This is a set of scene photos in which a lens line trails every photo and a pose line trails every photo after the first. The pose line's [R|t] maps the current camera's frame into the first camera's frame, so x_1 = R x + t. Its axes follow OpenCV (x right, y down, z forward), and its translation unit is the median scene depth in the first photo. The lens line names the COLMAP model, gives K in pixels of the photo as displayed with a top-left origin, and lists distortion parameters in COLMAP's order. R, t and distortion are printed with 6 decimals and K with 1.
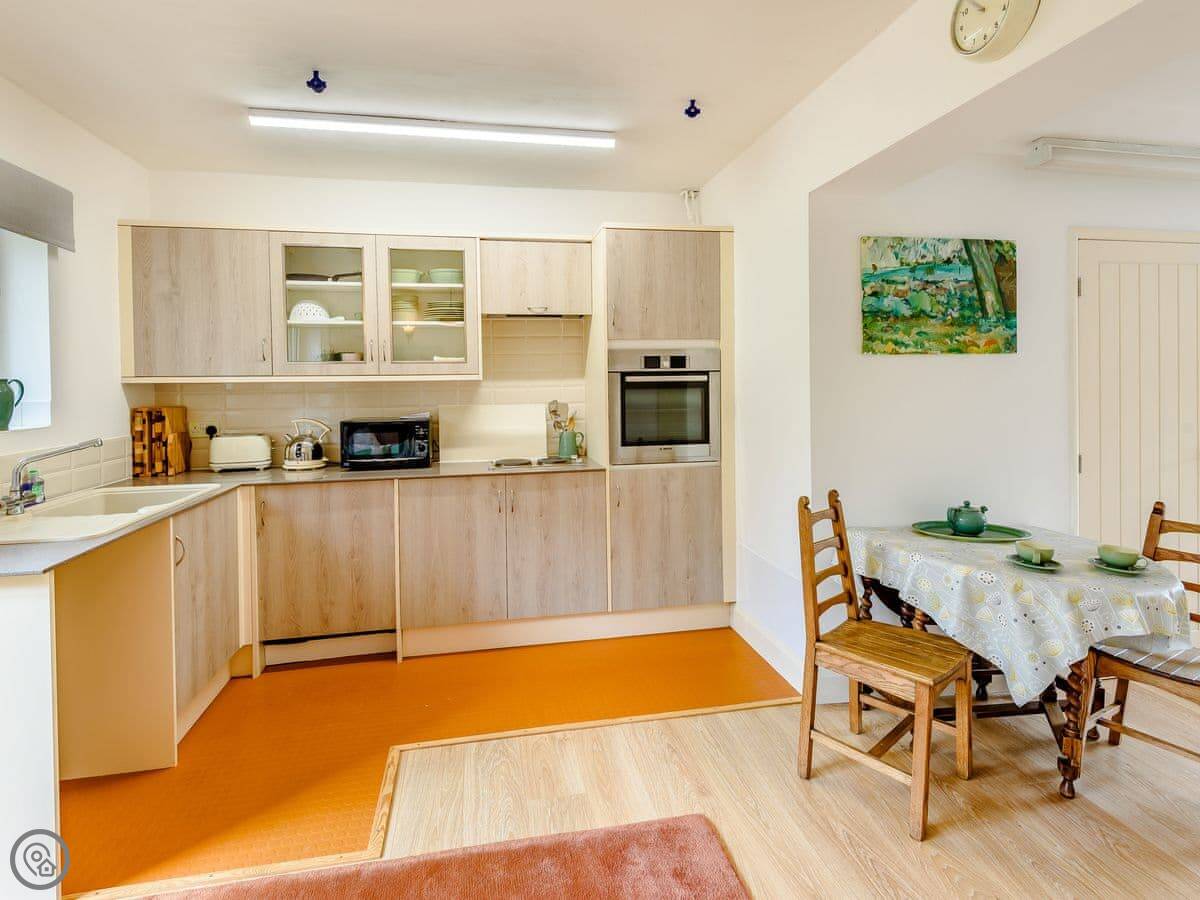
lens RADIAL K [[643.7, 0, 622.9], [0, 643.7, 390.4], [0, 0, 1]] dist [0.030514, -0.027485]
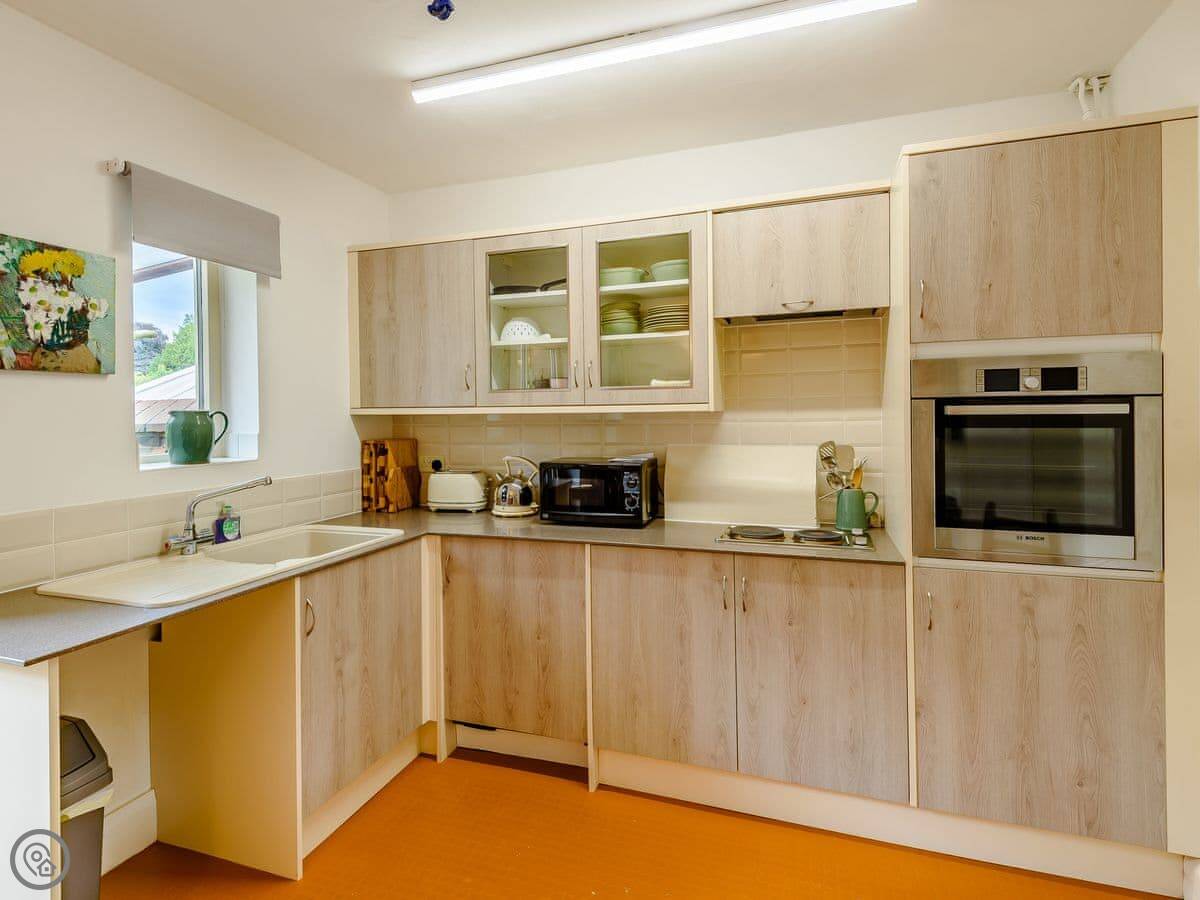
lens RADIAL K [[641.1, 0, 586.4], [0, 641.1, 415.8], [0, 0, 1]] dist [0.049621, -0.035118]
pose [[0.849071, 0.005643, -0.528248, 0.044416], [-0.006614, 0.999978, 0.000051, -0.012512], [0.528237, 0.003450, 0.849090, 0.388044]]
